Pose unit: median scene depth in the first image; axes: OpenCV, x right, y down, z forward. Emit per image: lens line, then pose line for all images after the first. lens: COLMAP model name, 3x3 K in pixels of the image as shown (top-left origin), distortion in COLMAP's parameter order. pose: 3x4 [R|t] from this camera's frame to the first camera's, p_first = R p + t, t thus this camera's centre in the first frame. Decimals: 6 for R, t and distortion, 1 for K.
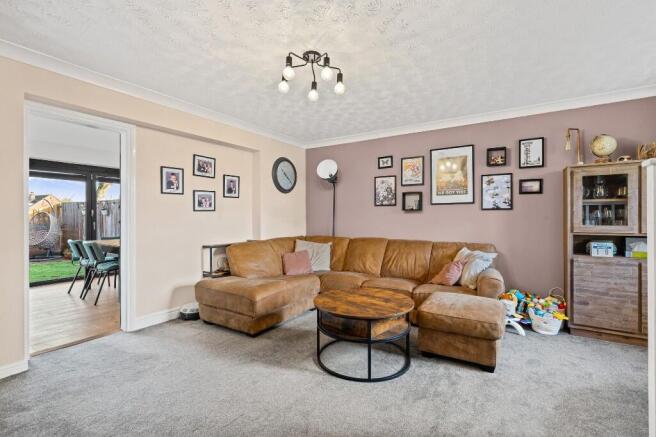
lens RADIAL K [[302.8, 0, 326.4], [0, 302.8, 217.4], [0, 0, 1]] dist [-0.001945, 0.001093]
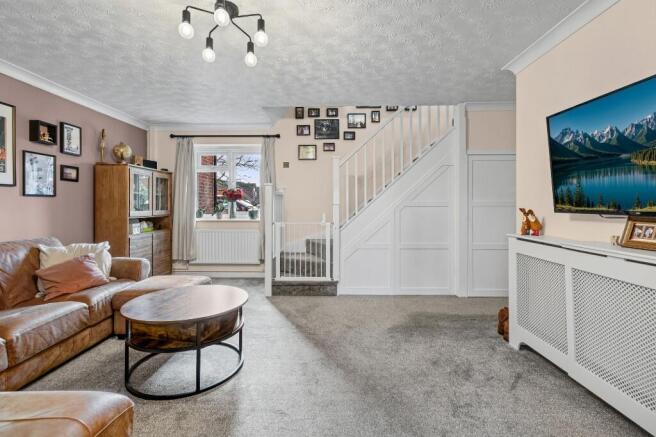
lens RADIAL K [[302.8, 0, 330.7], [0, 302.8, 204.8], [0, 0, 1]] dist [-0.001945, 0.001093]
pose [[-0.543157, -0.001343, 0.839630, -0.558868], [-0.001191, 0.999999, 0.000829, -0.002574], [-0.839630, -0.000550, -0.543158, 0.760882]]
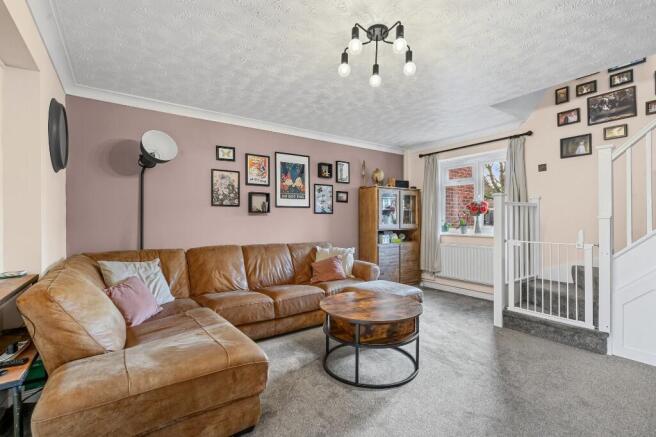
lens RADIAL K [[302.8, 0, 334.8], [0, 302.8, 218.3], [0, 0, 1]] dist [-0.001945, 0.001093]
pose [[0.352347, 0.000984, 0.935869, -0.562703], [0.004021, 0.999989, -0.002566, -0.002014], [-0.935861, 0.004668, 0.352339, 0.510344]]
